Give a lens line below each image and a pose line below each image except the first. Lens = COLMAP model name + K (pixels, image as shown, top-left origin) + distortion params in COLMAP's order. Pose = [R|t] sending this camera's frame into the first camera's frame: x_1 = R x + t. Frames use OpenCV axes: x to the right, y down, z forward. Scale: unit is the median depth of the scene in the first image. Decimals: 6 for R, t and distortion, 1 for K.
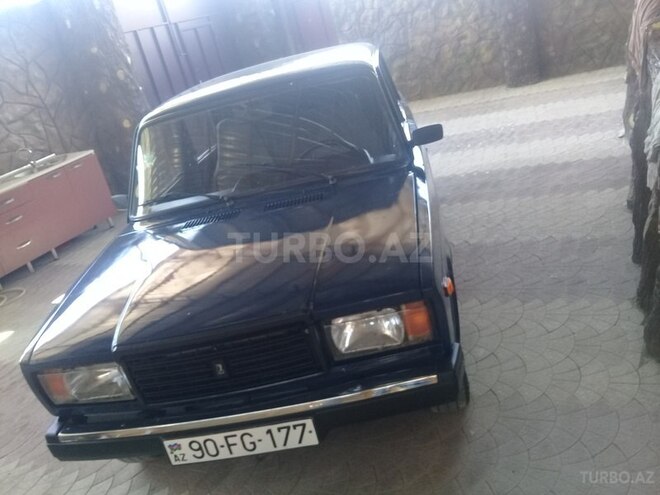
lens RADIAL K [[600.1, 0, 330.0], [0, 600.1, 247.5], [0, 0, 1]] dist [0.074721, -0.168138]
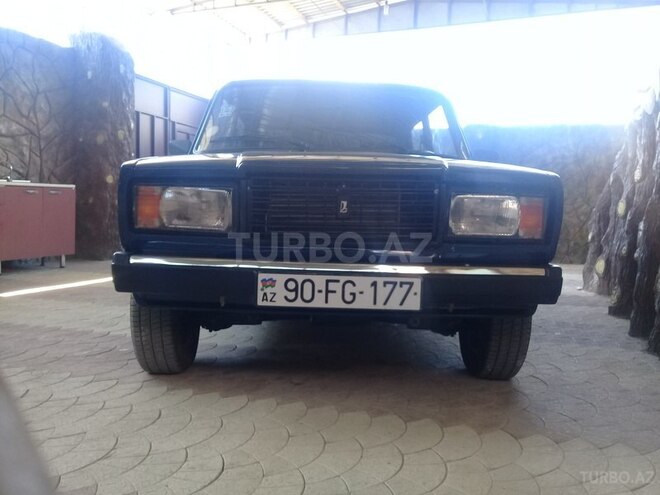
lens RADIAL K [[600.1, 0, 330.0], [0, 600.1, 247.5], [0, 0, 1]] dist [0.074721, -0.168138]
pose [[0.957612, 0.259617, 0.124816, -0.295917], [-0.205225, 0.918925, -0.336836, 0.574215], [-0.202145, 0.296943, 0.933254, 0.097103]]
